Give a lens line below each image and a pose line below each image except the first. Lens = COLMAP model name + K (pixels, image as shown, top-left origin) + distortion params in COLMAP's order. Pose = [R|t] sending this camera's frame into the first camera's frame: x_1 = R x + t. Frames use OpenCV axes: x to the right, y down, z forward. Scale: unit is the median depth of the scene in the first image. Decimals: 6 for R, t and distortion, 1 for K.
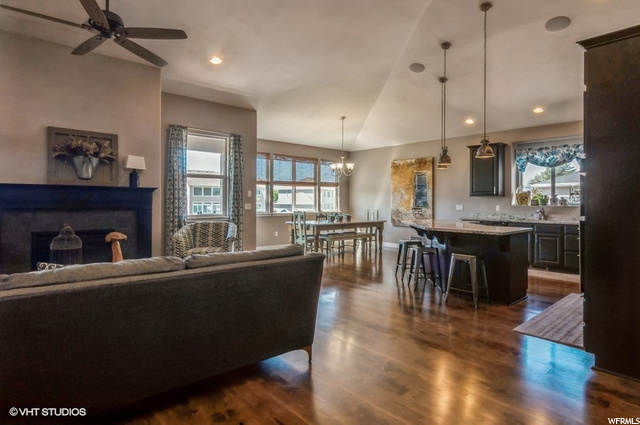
lens RADIAL K [[350.2, 0, 312.8], [0, 350.2, 203.2], [0, 0, 1]] dist [-0.012400, -0.002268]
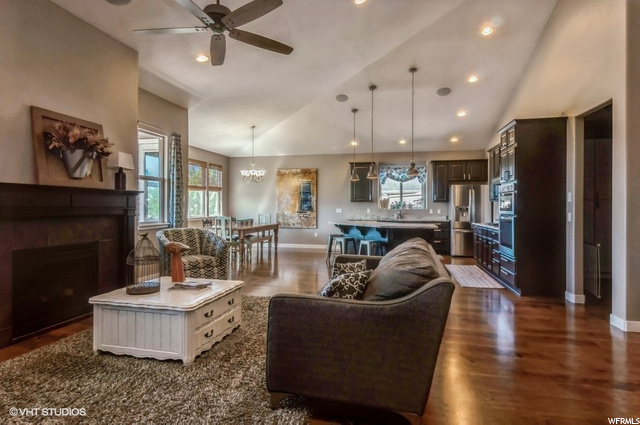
lens RADIAL K [[350.2, 0, 320.9], [0, 350.2, 210.3], [0, 0, 1]] dist [-0.012400, -0.002268]
pose [[0.810918, -0.009458, 0.585084, -0.400761], [0.003957, 0.999935, 0.010680, -0.003560], [-0.585147, -0.006346, 0.810902, 0.029270]]
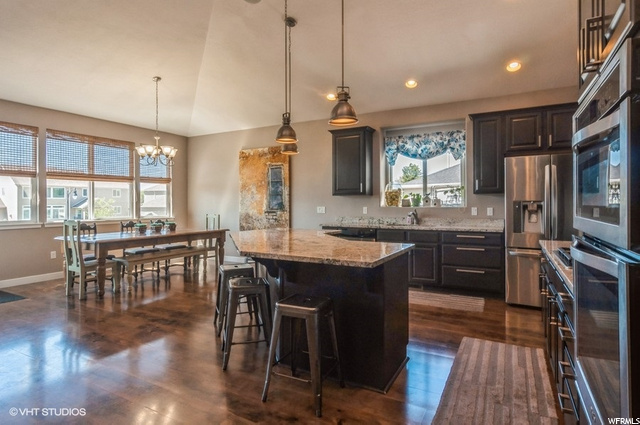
lens RADIAL K [[350.2, 0, 320.4], [0, 350.2, 207.3], [0, 0, 1]] dist [-0.012400, -0.002268]
pose [[0.939802, -0.010090, 0.341572, 0.166860], [0.008447, 0.999944, 0.006298, 0.001343], [-0.341616, -0.003034, 0.939835, 0.293629]]
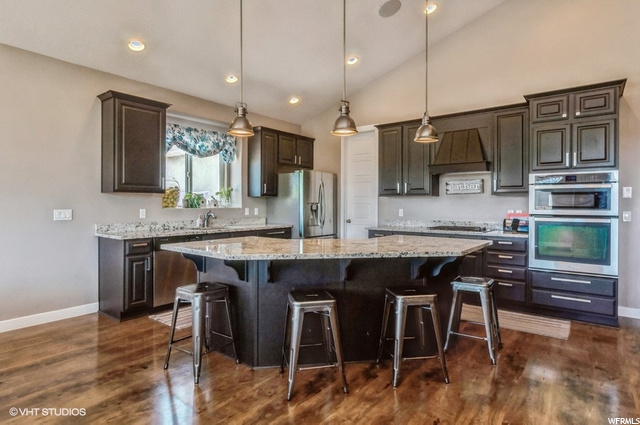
lens RADIAL K [[350.2, 0, 320.4], [0, 350.2, 208.0], [0, 0, 1]] dist [-0.012400, -0.002268]
pose [[-0.193337, -0.020780, 0.980912, -0.104470], [-0.003346, 0.999784, 0.020520, -0.008566], [-0.981127, 0.000685, -0.193365, 0.834959]]
